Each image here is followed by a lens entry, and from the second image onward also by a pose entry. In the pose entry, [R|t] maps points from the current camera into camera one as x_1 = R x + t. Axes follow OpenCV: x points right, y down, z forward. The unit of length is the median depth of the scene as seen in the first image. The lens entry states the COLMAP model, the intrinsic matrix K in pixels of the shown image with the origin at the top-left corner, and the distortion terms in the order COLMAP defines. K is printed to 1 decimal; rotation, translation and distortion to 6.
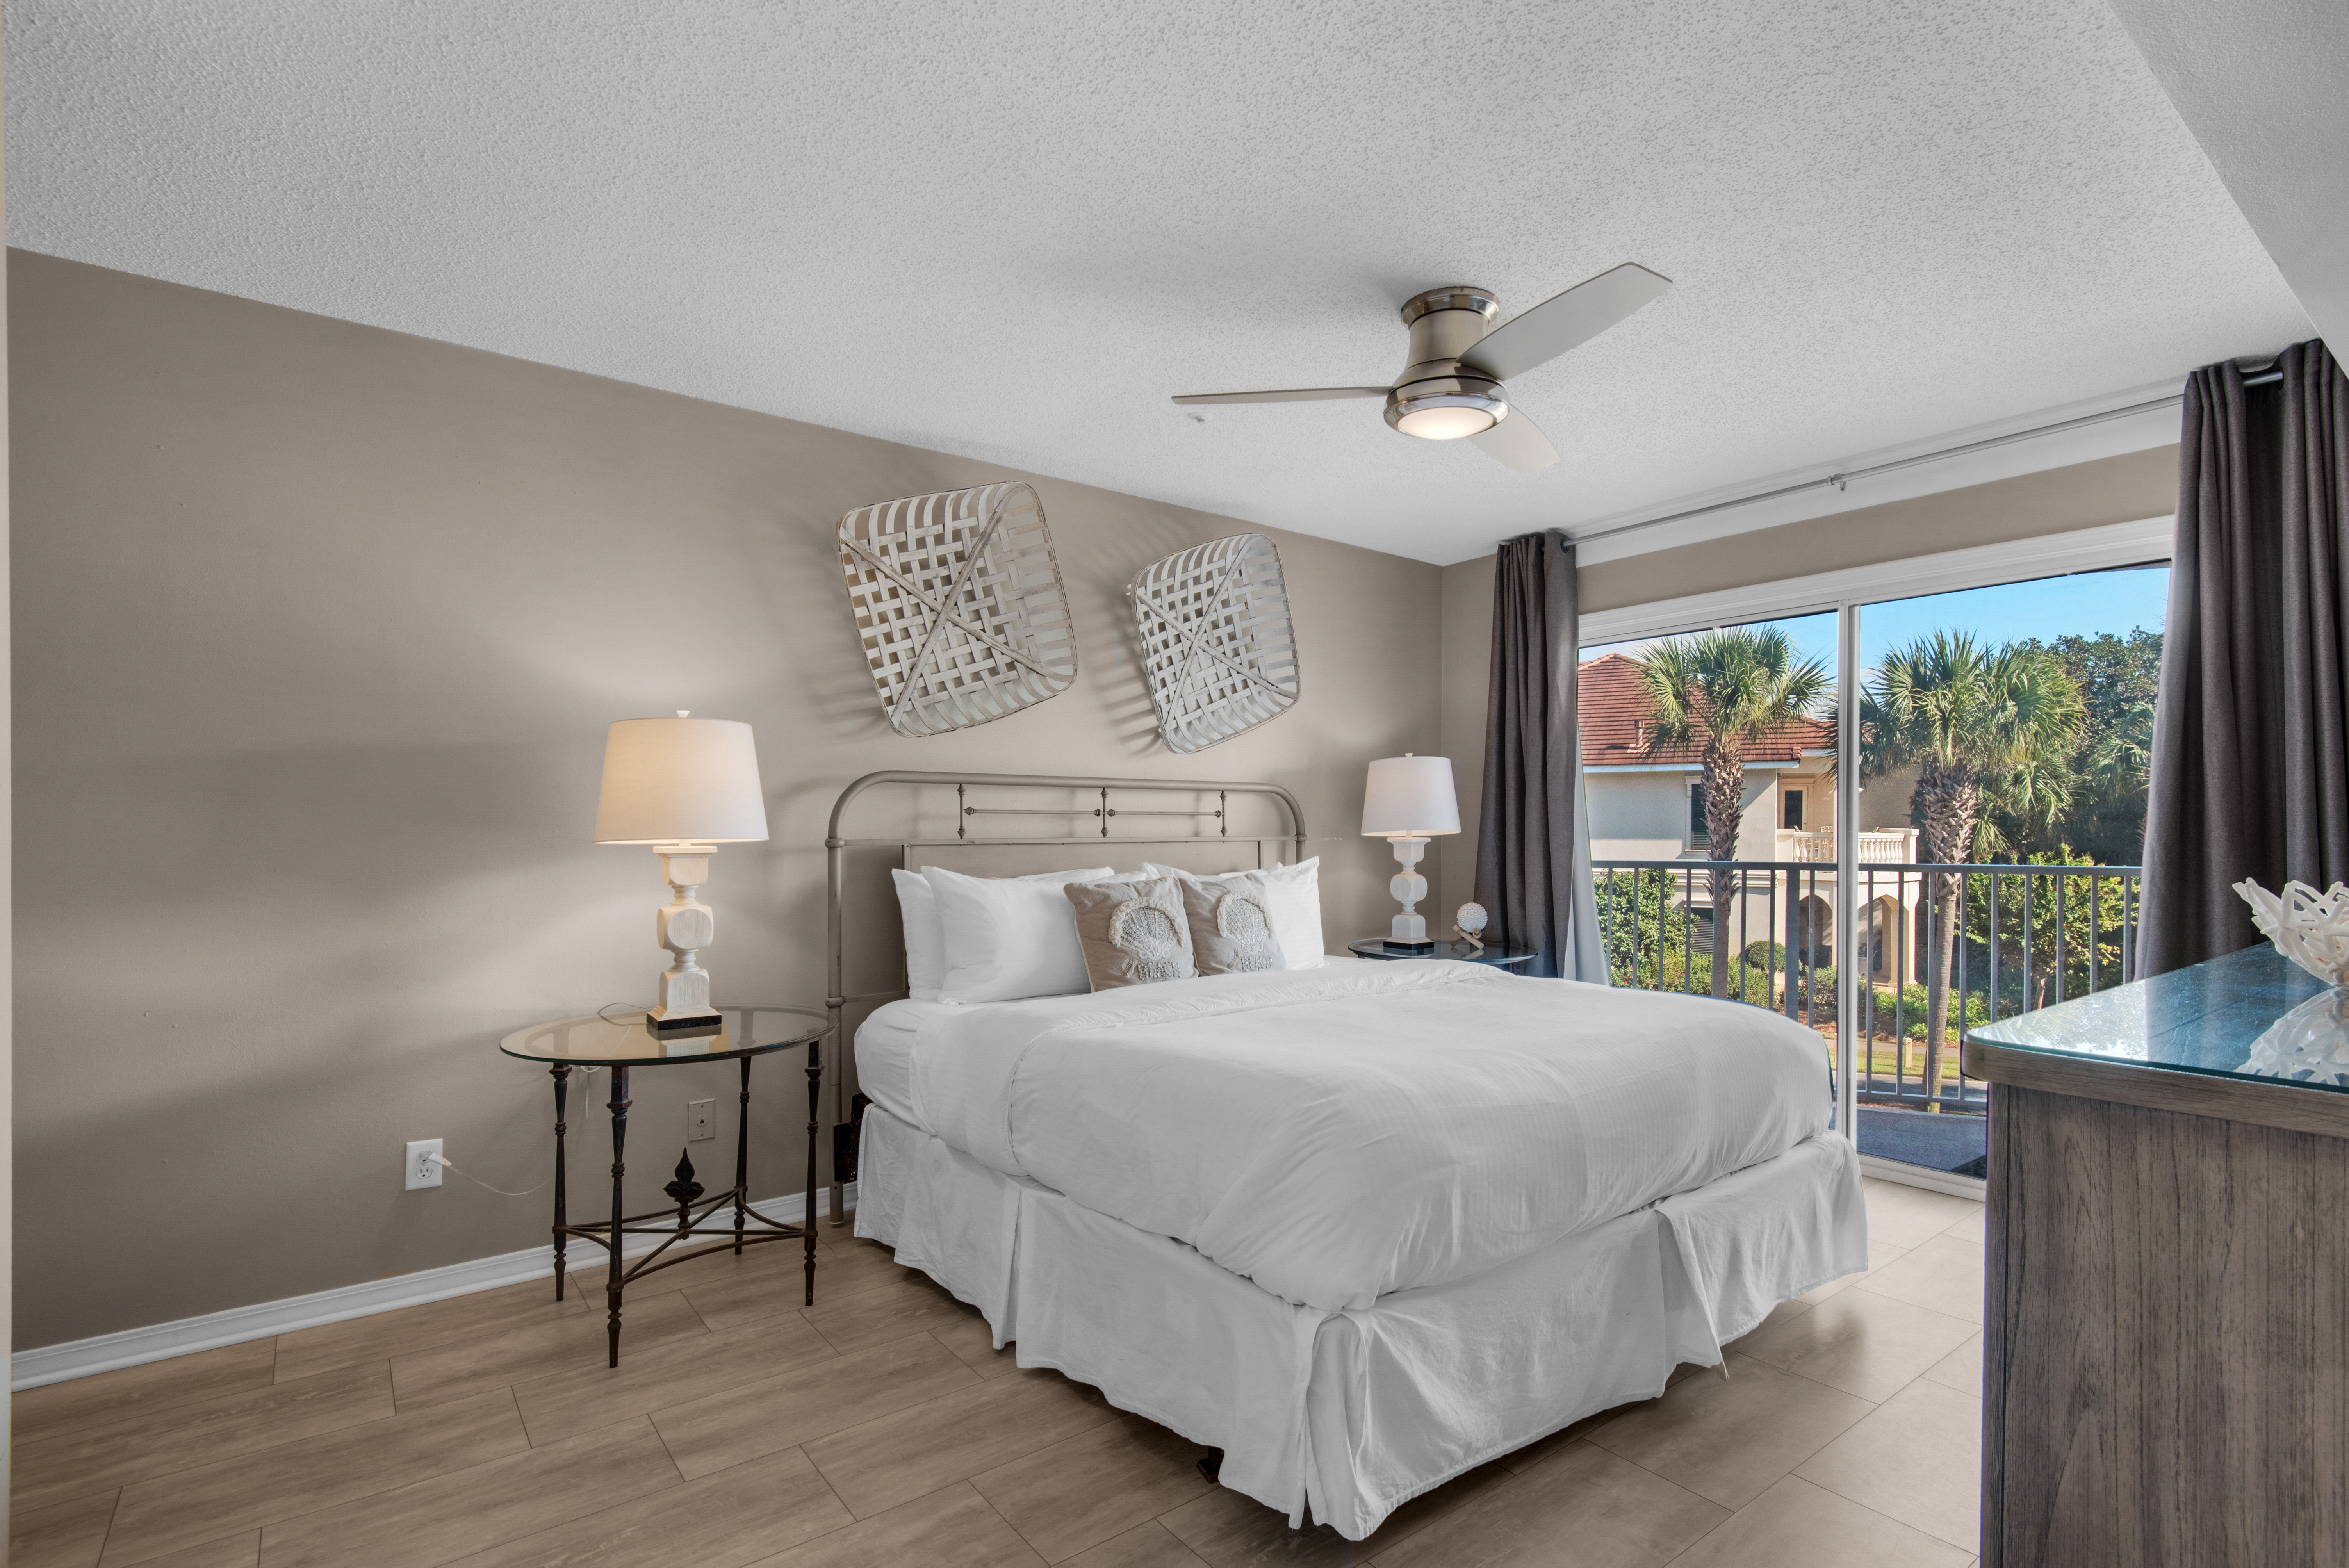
lens RADIAL K [[1076.1, 0, 1159.7], [0, 1076.1, 799.4], [0, 0, 1]] dist [-0.000948, -0.000358]
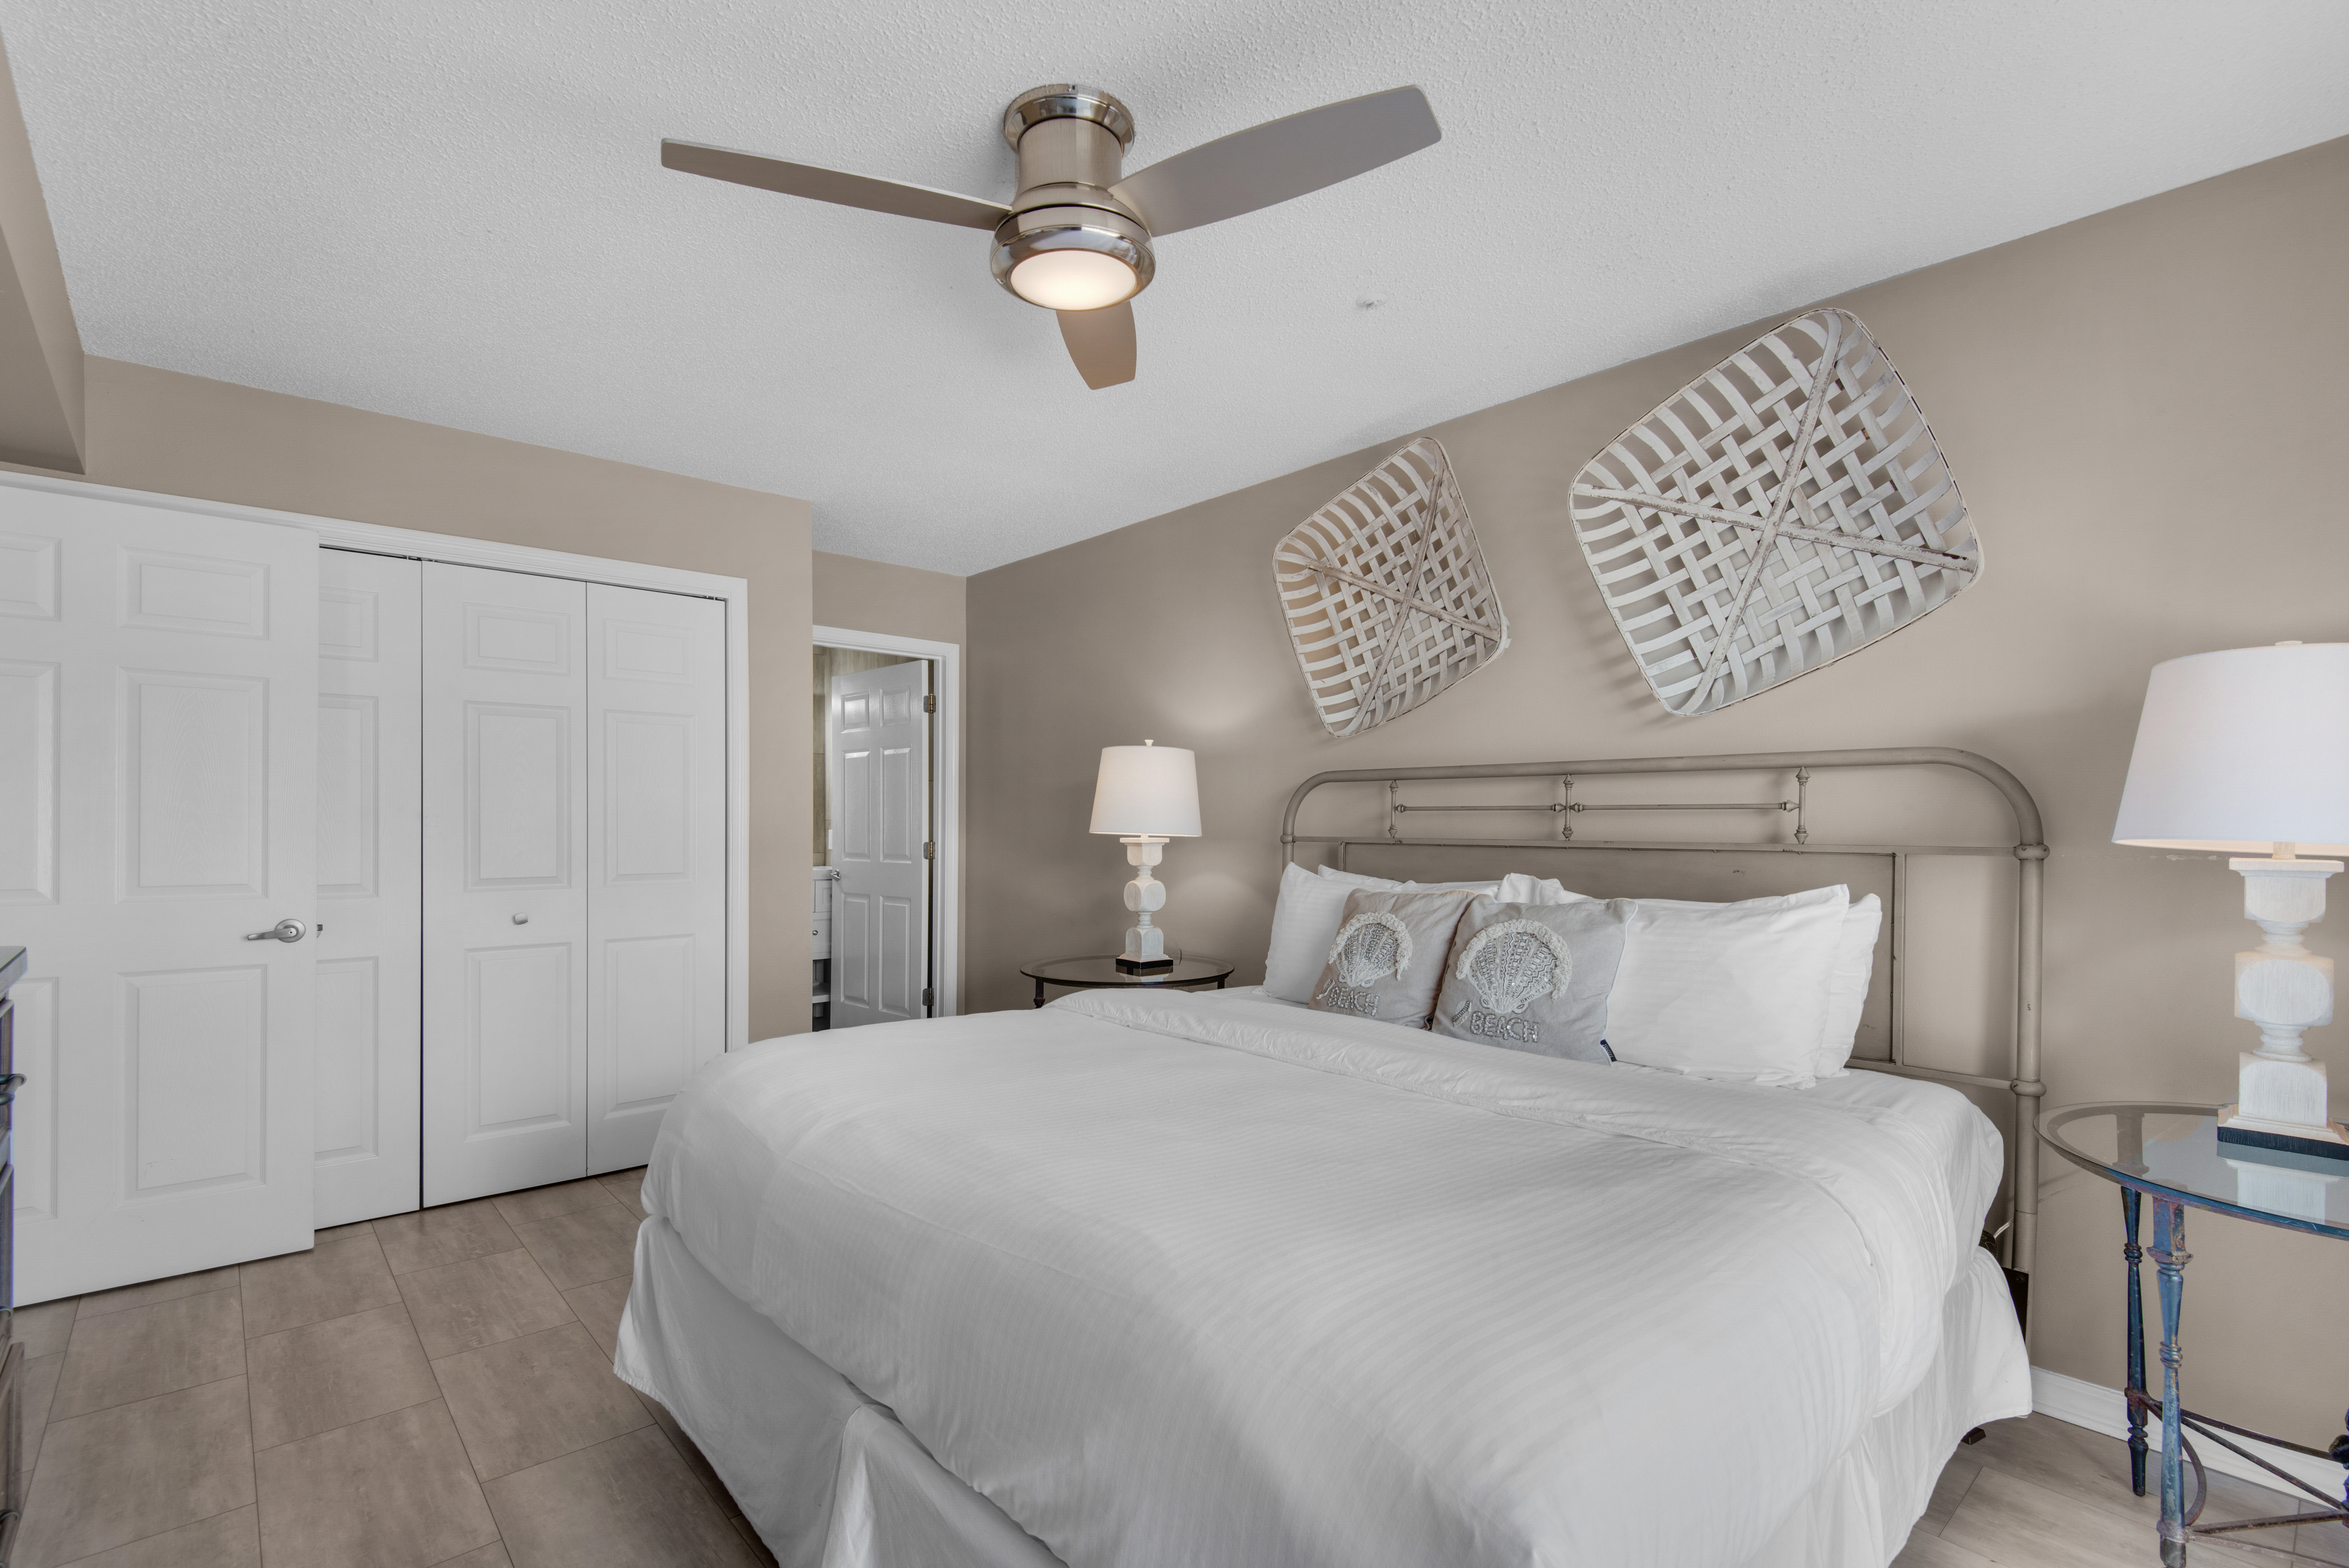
lens RADIAL K [[1076.1, 0, 1100.1], [0, 1076.1, 826.8], [0, 0, 1]] dist [-0.000948, -0.000358]
pose [[0.017820, 0.004326, -0.999832, 0.765124], [0.013512, 0.999898, 0.004567, 0.019587], [0.999750, -0.013591, 0.017759, 0.717225]]
